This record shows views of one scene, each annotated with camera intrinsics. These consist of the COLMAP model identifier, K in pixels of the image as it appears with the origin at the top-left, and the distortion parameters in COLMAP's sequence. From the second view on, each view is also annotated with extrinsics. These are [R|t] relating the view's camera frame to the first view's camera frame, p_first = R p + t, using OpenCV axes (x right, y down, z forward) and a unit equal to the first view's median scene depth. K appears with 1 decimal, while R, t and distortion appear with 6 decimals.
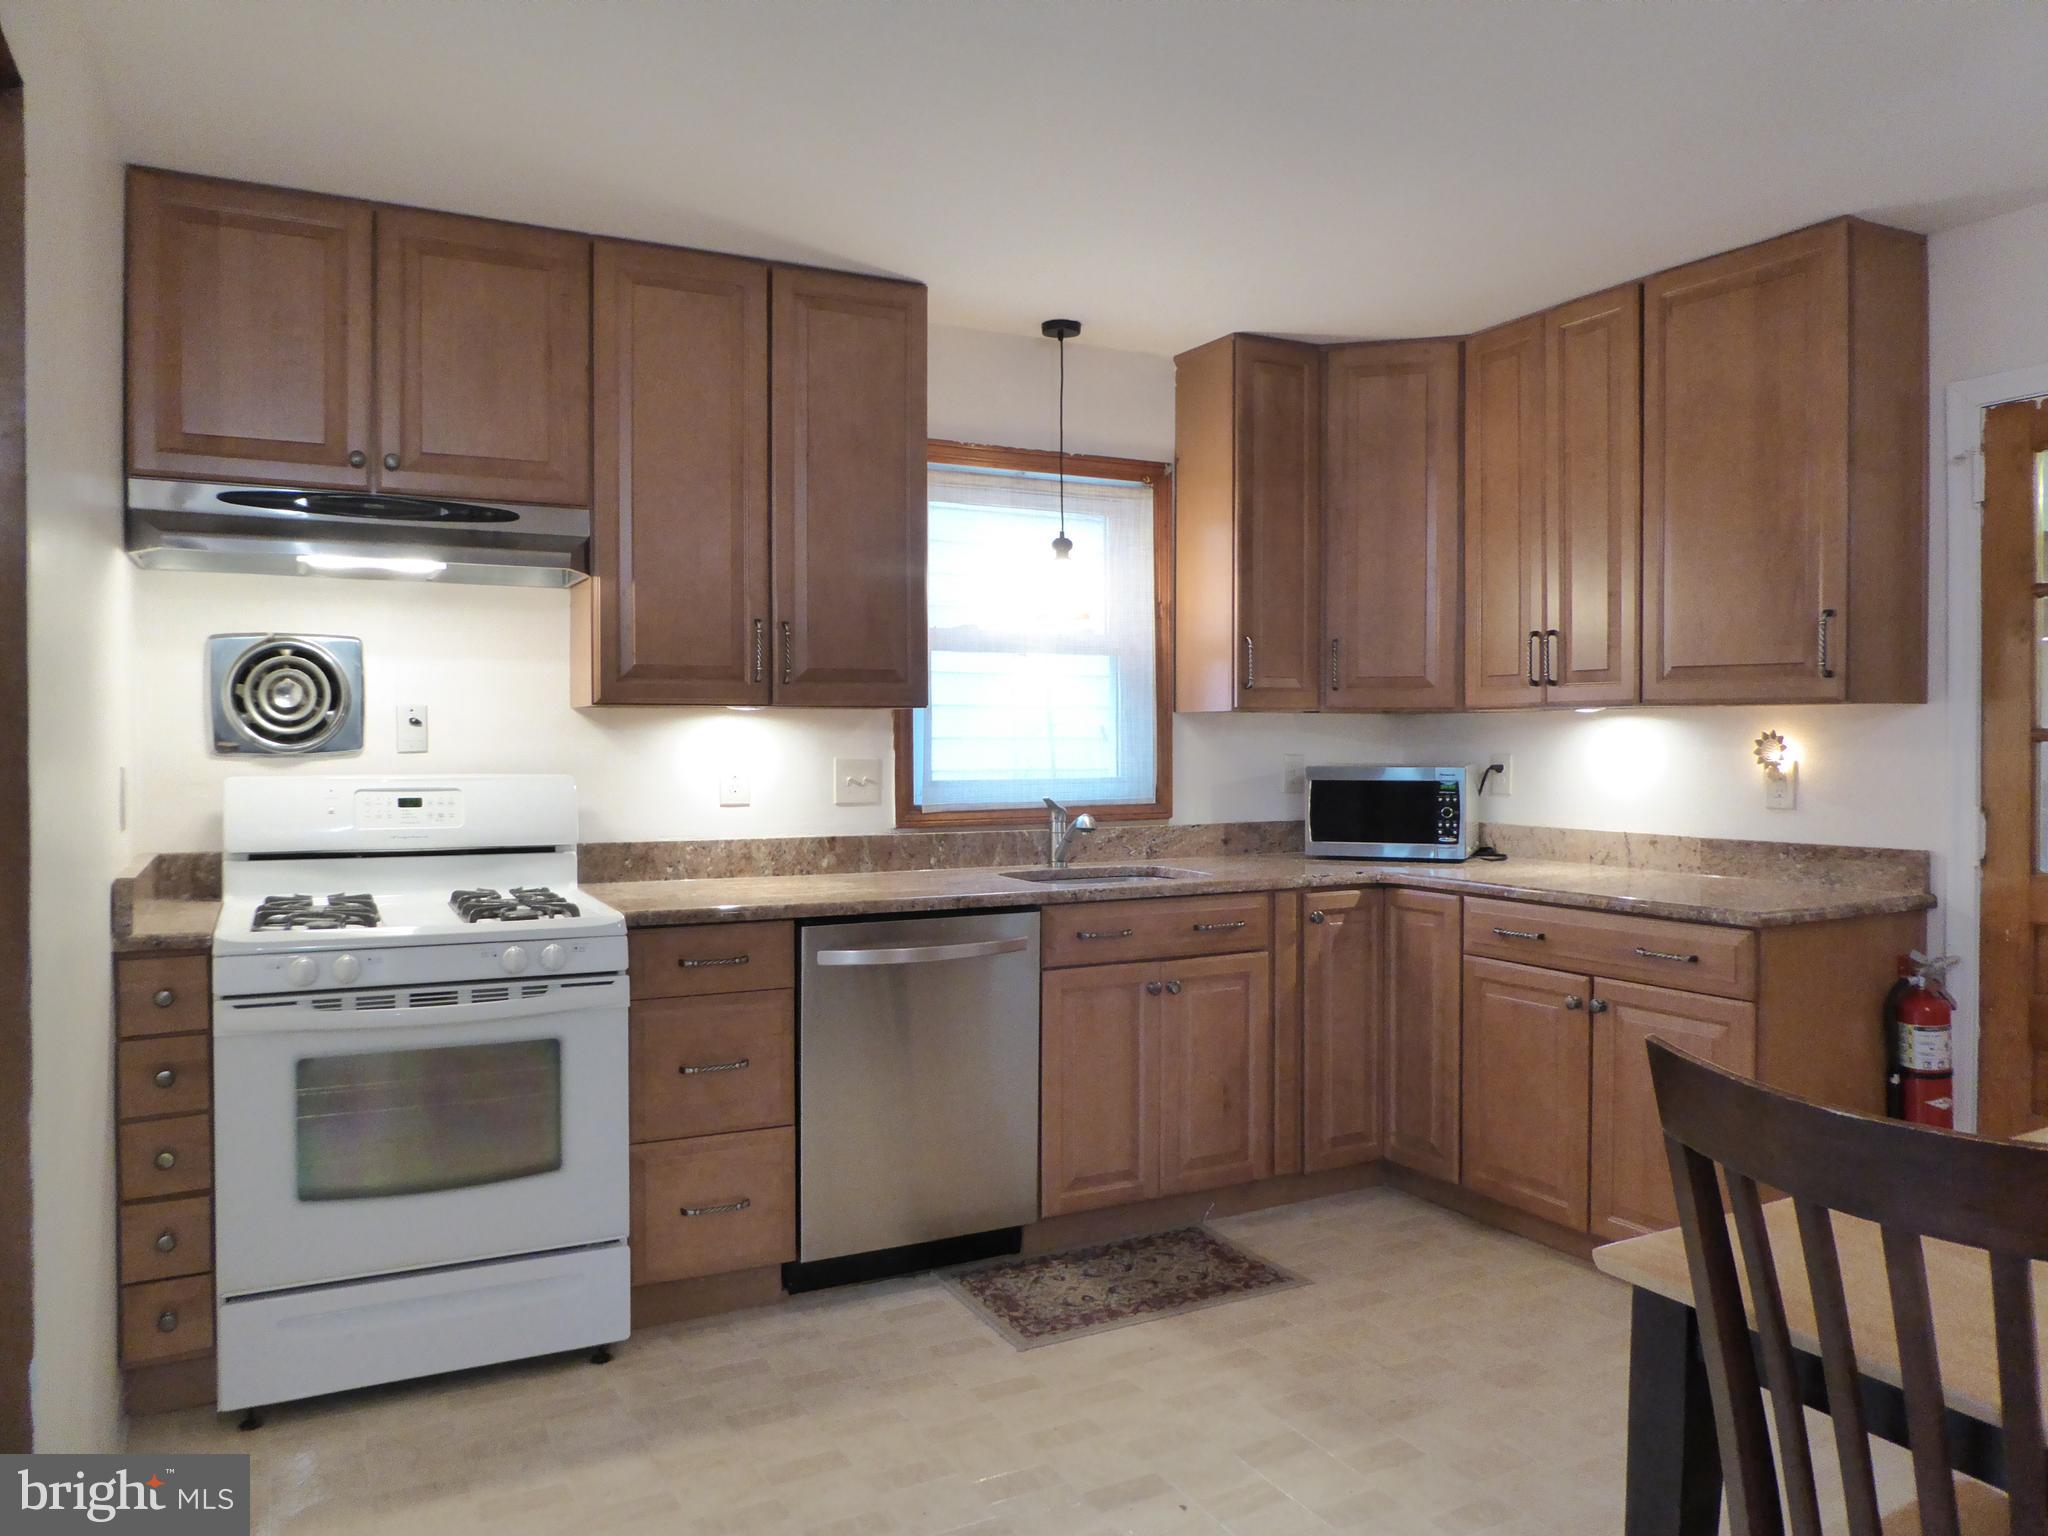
lens RADIAL K [[1433.4, 0, 1029.7], [0, 1433.4, 762.8], [0, 0, 1]] dist [-0.052917, 0.020198]
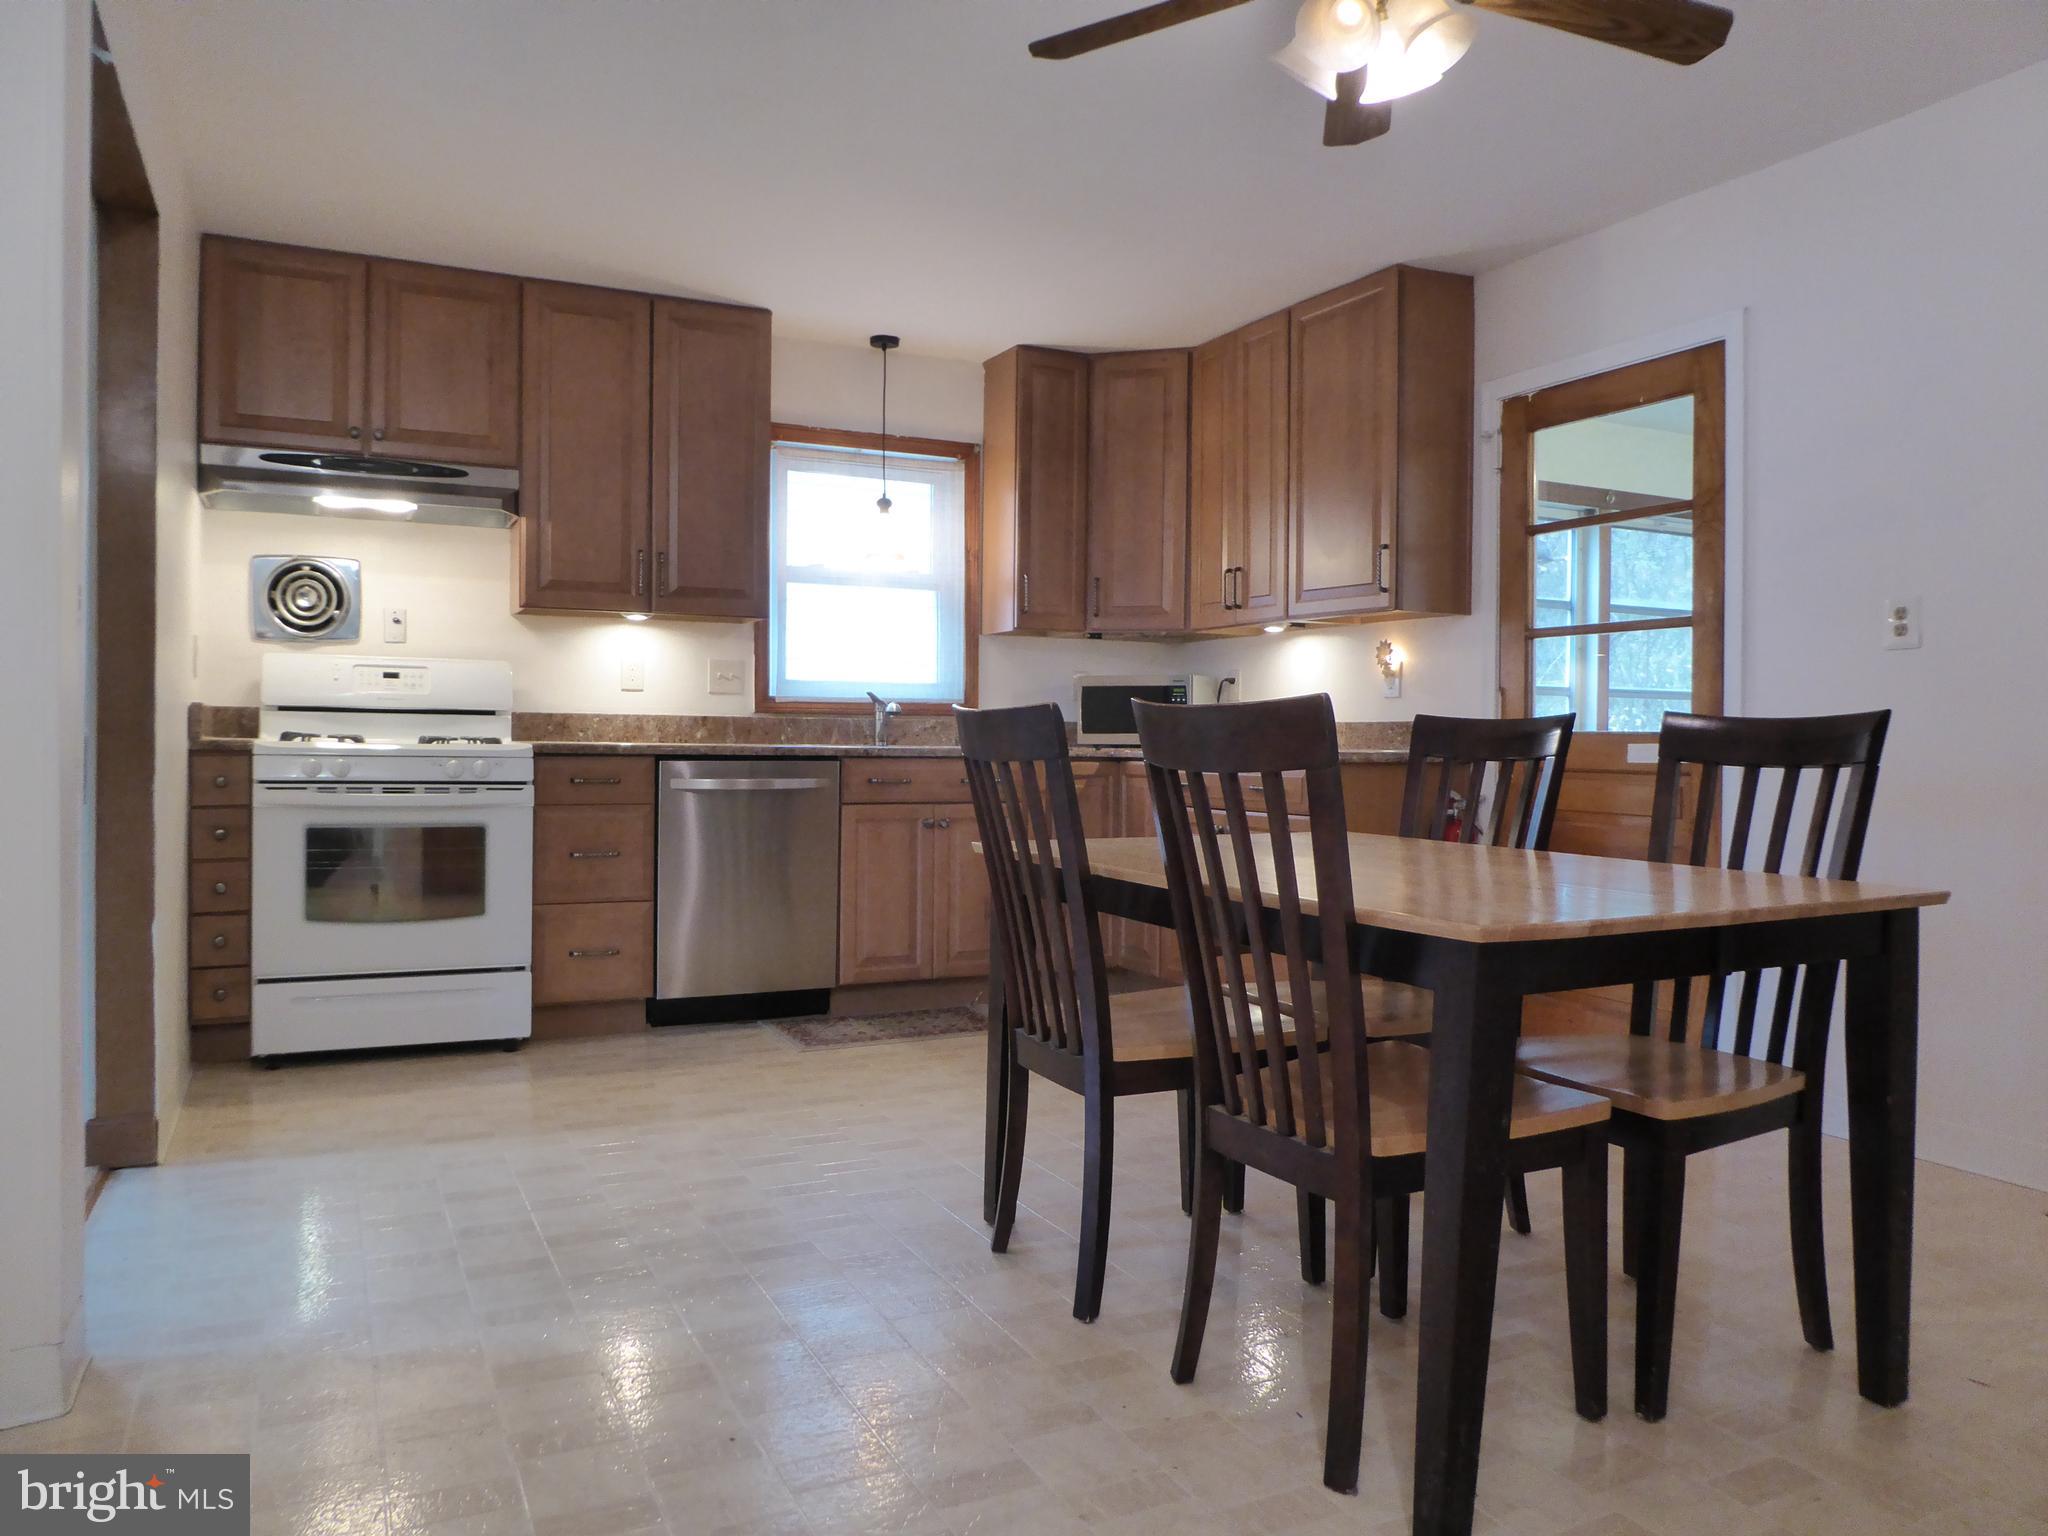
lens RADIAL K [[1433.4, 0, 1034.1], [0, 1433.4, 763.7], [0, 0, 1]] dist [-0.052917, 0.020198]
pose [[0.999819, 0.011061, -0.015455, 0.215389], [-0.011050, 0.999939, 0.000790, 0.101380], [0.015462, -0.000619, 0.999880, -0.384060]]
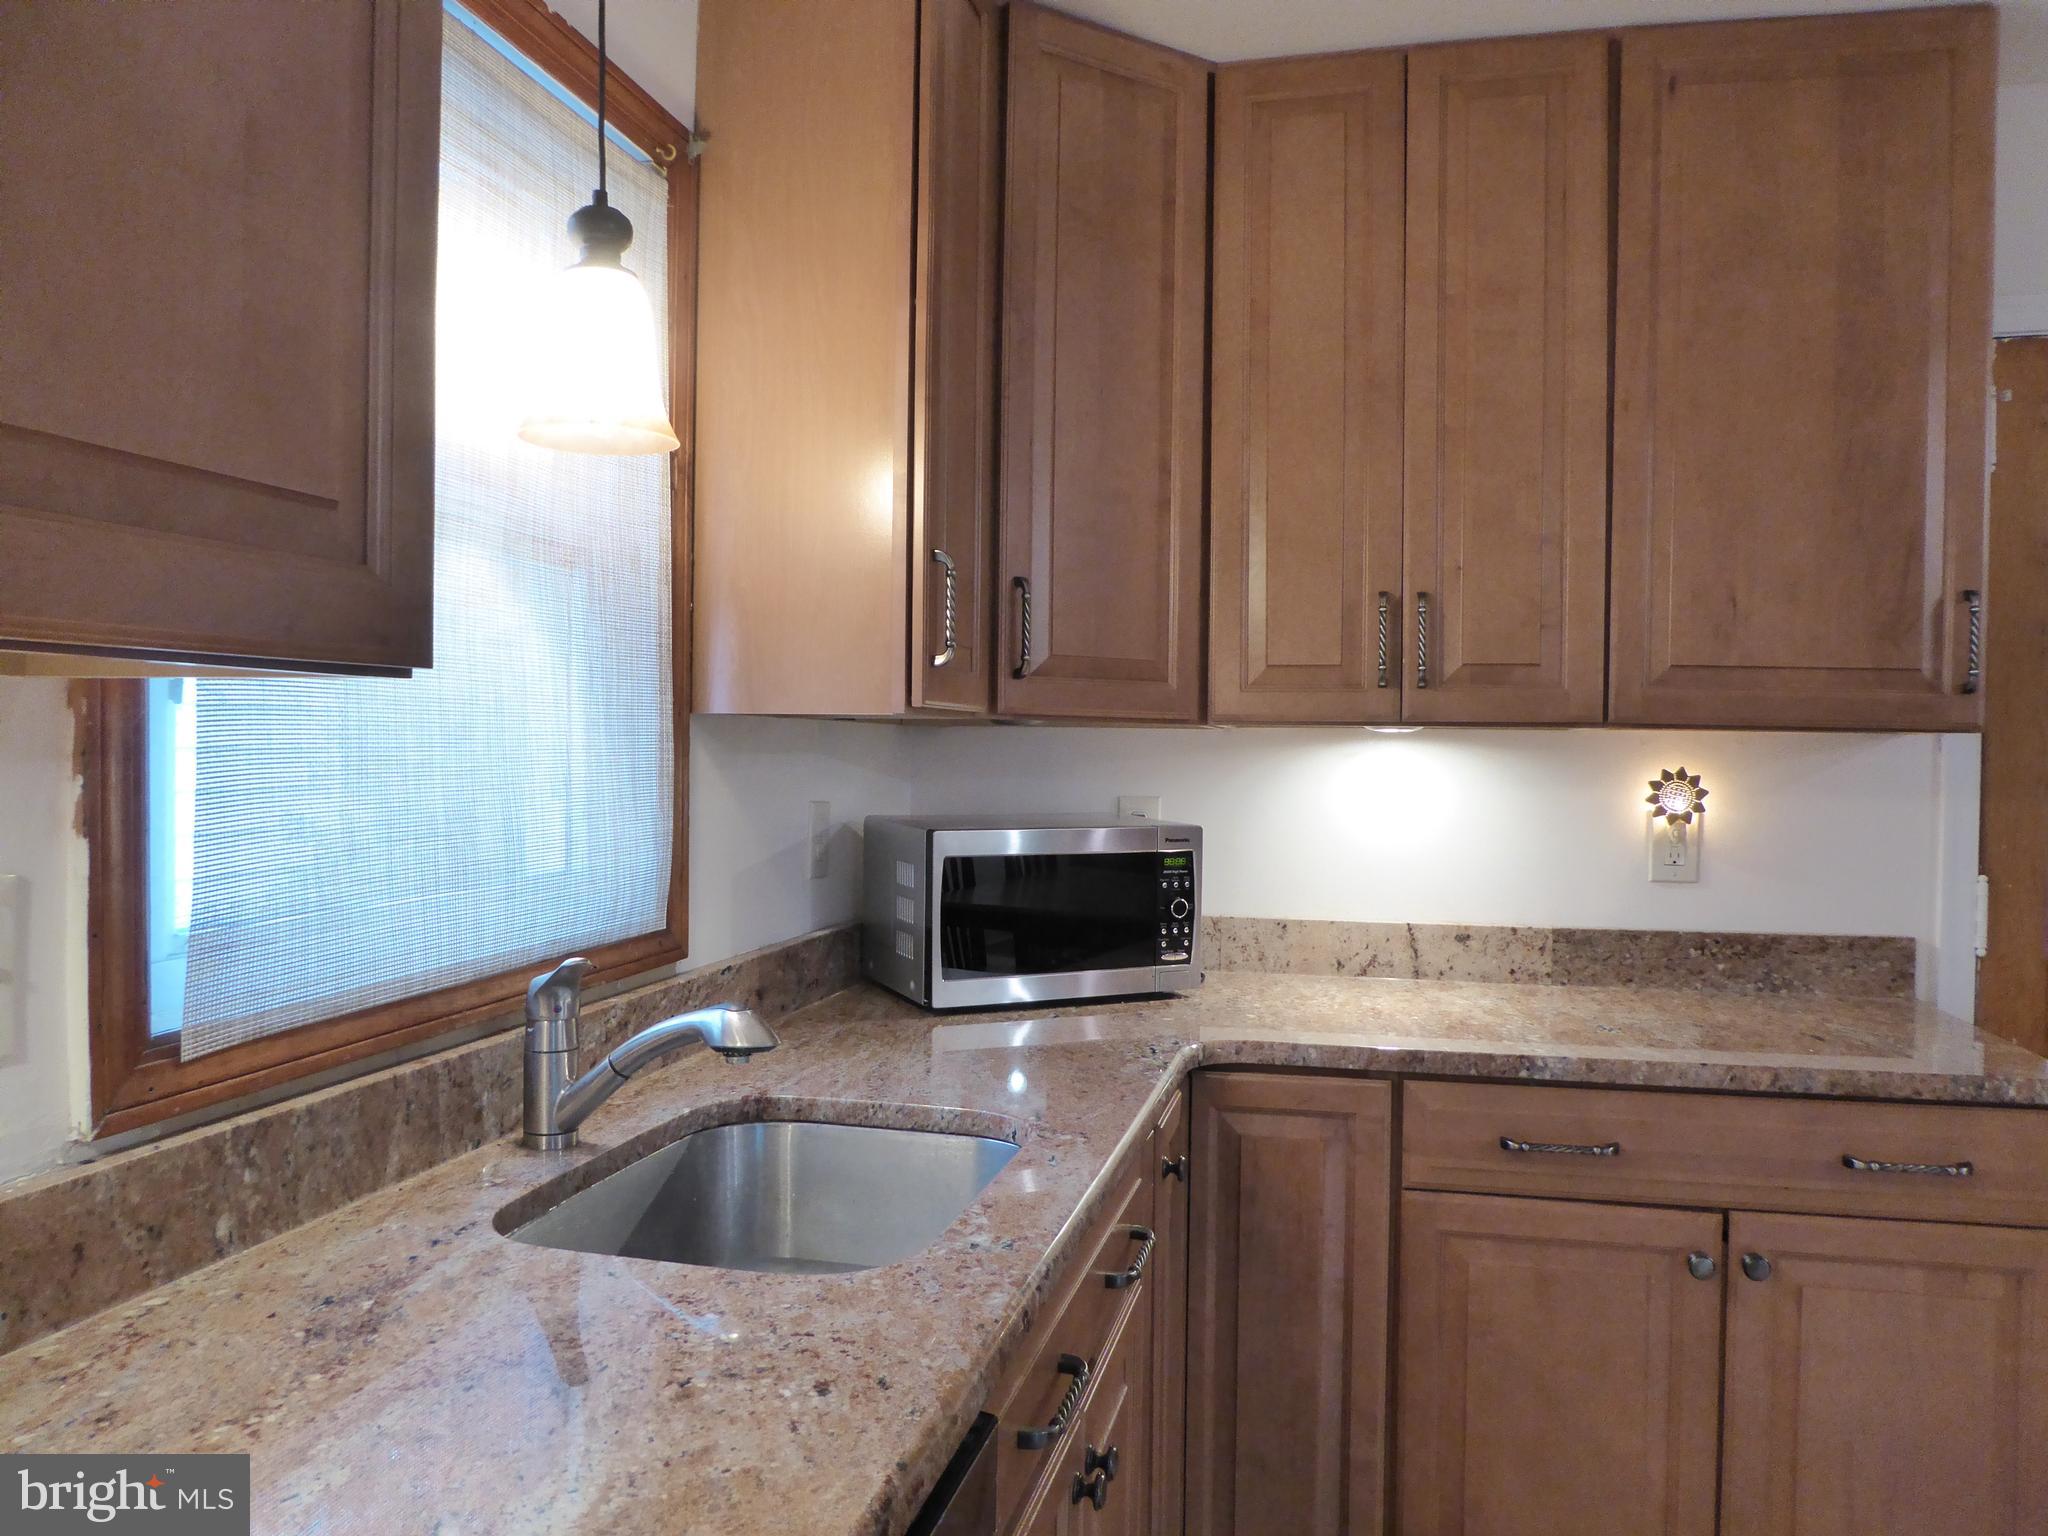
lens RADIAL K [[1433.4, 0, 1029.7], [0, 1433.4, 760.6], [0, 0, 1]] dist [-0.052917, 0.020198]
pose [[0.659840, 0.002480, 0.751402, -0.194355], [0.000484, 0.999993, -0.003726, -0.024278], [-0.751406, 0.002822, 0.659834, 0.802053]]
